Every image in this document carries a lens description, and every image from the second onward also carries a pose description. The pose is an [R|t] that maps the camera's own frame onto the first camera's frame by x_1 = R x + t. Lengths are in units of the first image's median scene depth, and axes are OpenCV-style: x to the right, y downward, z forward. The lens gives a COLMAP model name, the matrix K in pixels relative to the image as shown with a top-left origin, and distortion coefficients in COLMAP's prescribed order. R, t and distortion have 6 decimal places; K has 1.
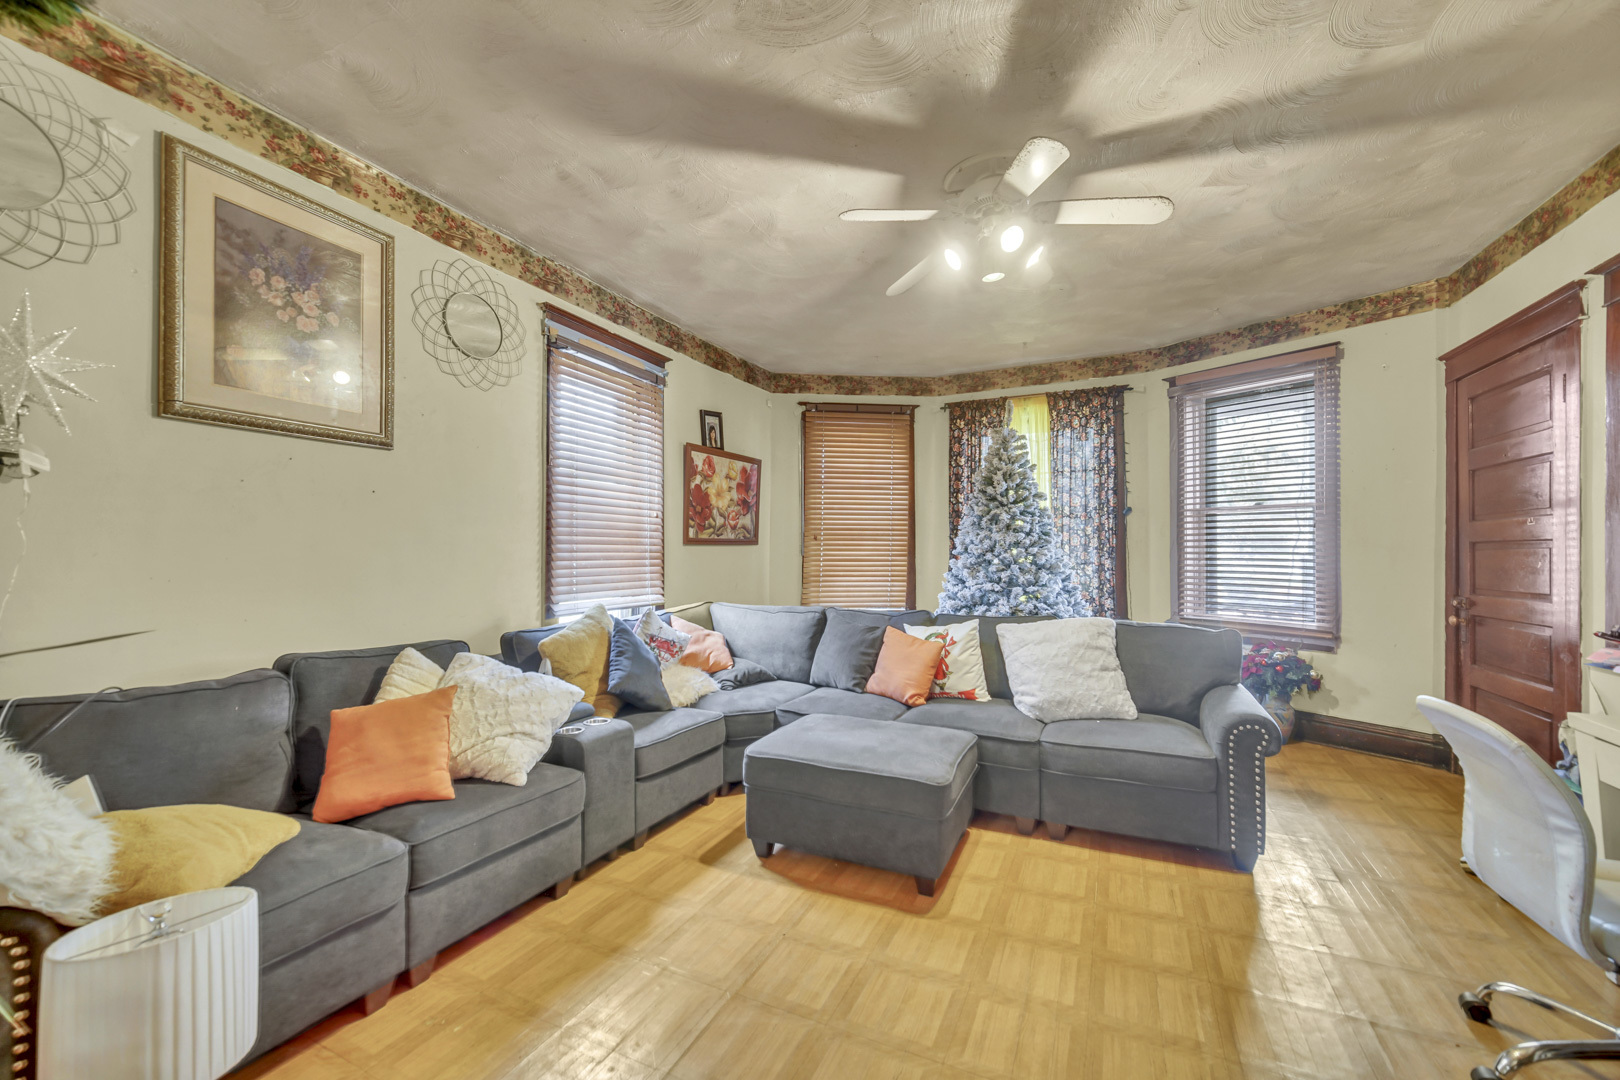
lens RADIAL K [[654.2, 0, 805.8], [0, 654.2, 551.5], [0, 0, 1]] dist [-0.002279, 0.000009]
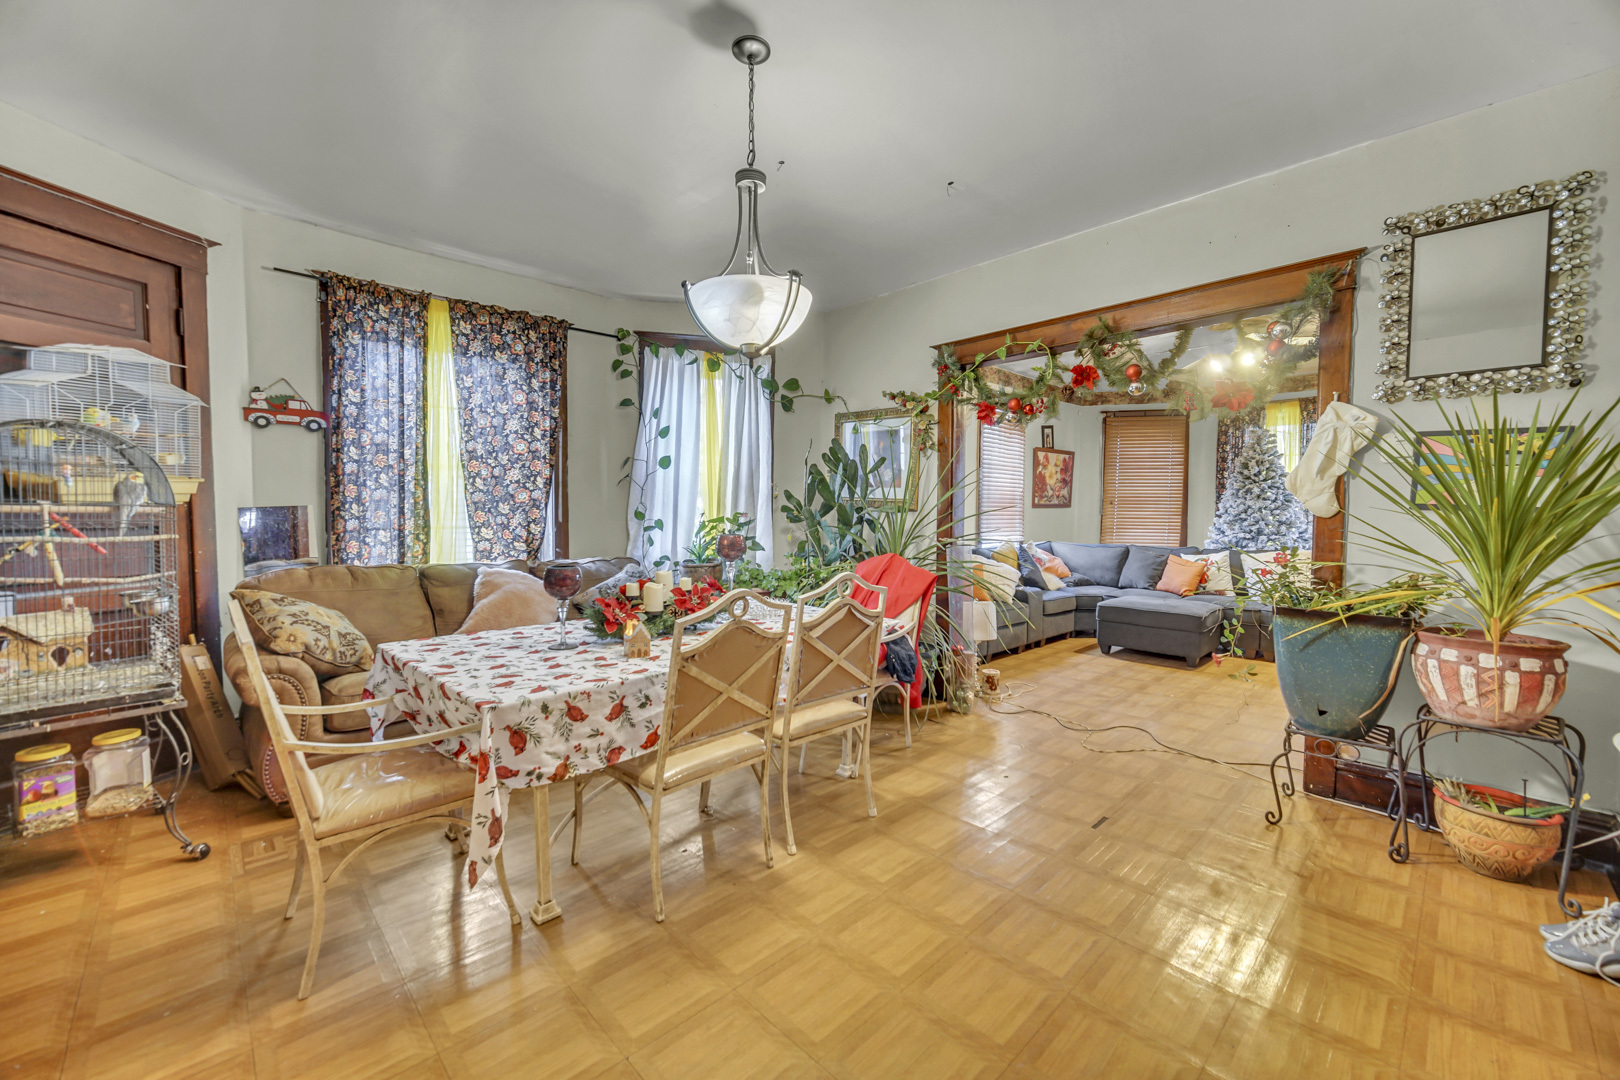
lens RADIAL K [[635.6, 0, 818.1], [0, 635.6, 536.7], [0, 0, 1]] dist [-0.001590, -0.000790]
pose [[0.937267, 0.018956, -0.348097, -0.131136], [-0.006087, 0.999258, 0.038026, 0.005767], [0.348560, -0.033522, 0.936687, -0.724390]]
